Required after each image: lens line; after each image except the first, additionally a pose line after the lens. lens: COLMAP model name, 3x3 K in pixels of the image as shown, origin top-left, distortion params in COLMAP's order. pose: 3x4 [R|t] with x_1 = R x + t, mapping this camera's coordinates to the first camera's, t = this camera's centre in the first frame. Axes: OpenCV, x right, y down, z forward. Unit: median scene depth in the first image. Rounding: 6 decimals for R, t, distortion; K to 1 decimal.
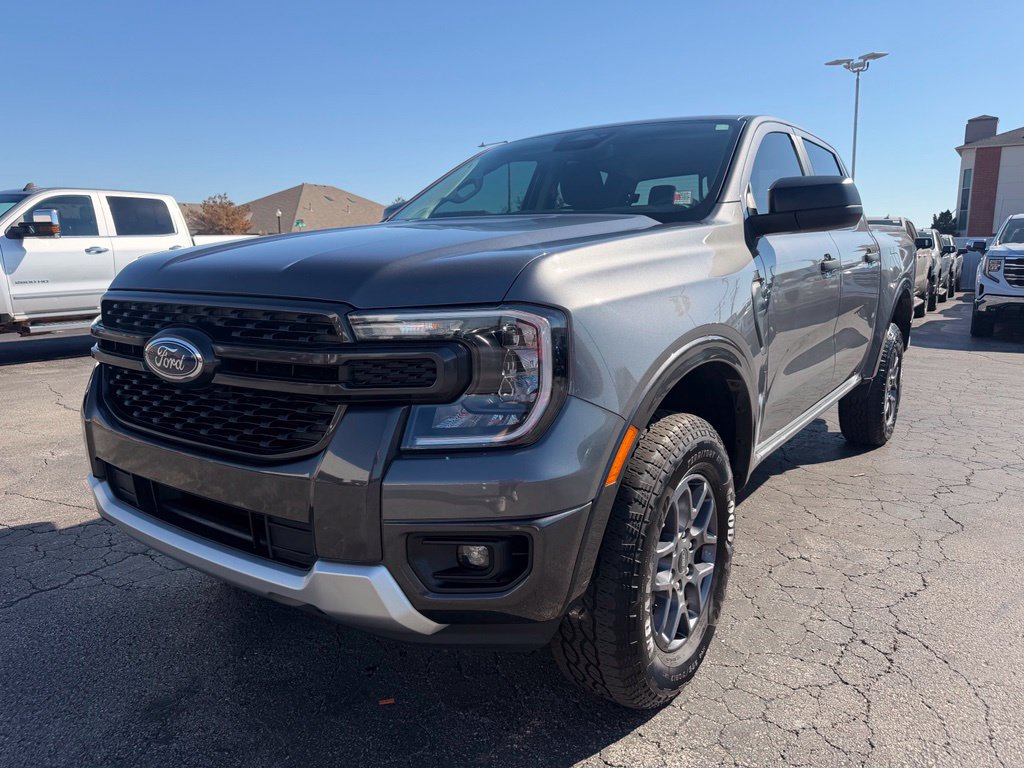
lens RADIAL K [[740.9, 0, 512.0], [0, 740.9, 384.0], [0, 0, 1]] dist [-0.009712, 0.000148]
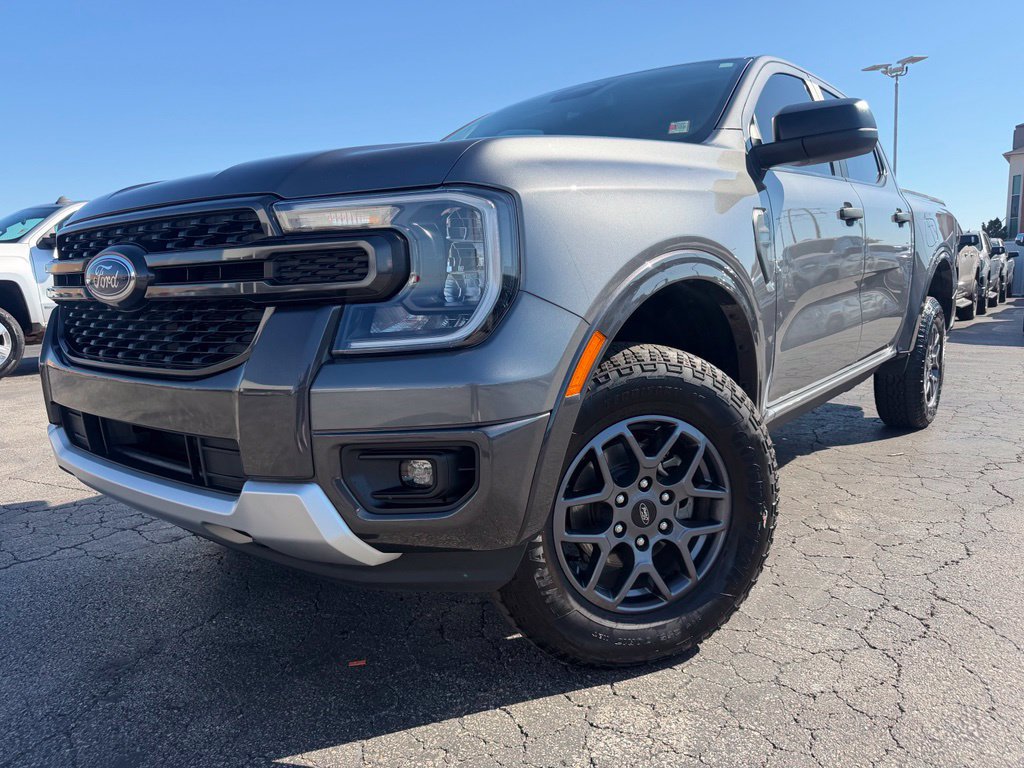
lens RADIAL K [[725.3, 0, 511.5], [0, 725.3, 405.1], [0, 0, 1]] dist [-0.004546, -0.003706]
pose [[0.997512, -0.026262, -0.065430, 0.073780], [0.025413, 0.999582, -0.013786, 0.103067], [0.065765, 0.012089, 0.997762, 0.088296]]
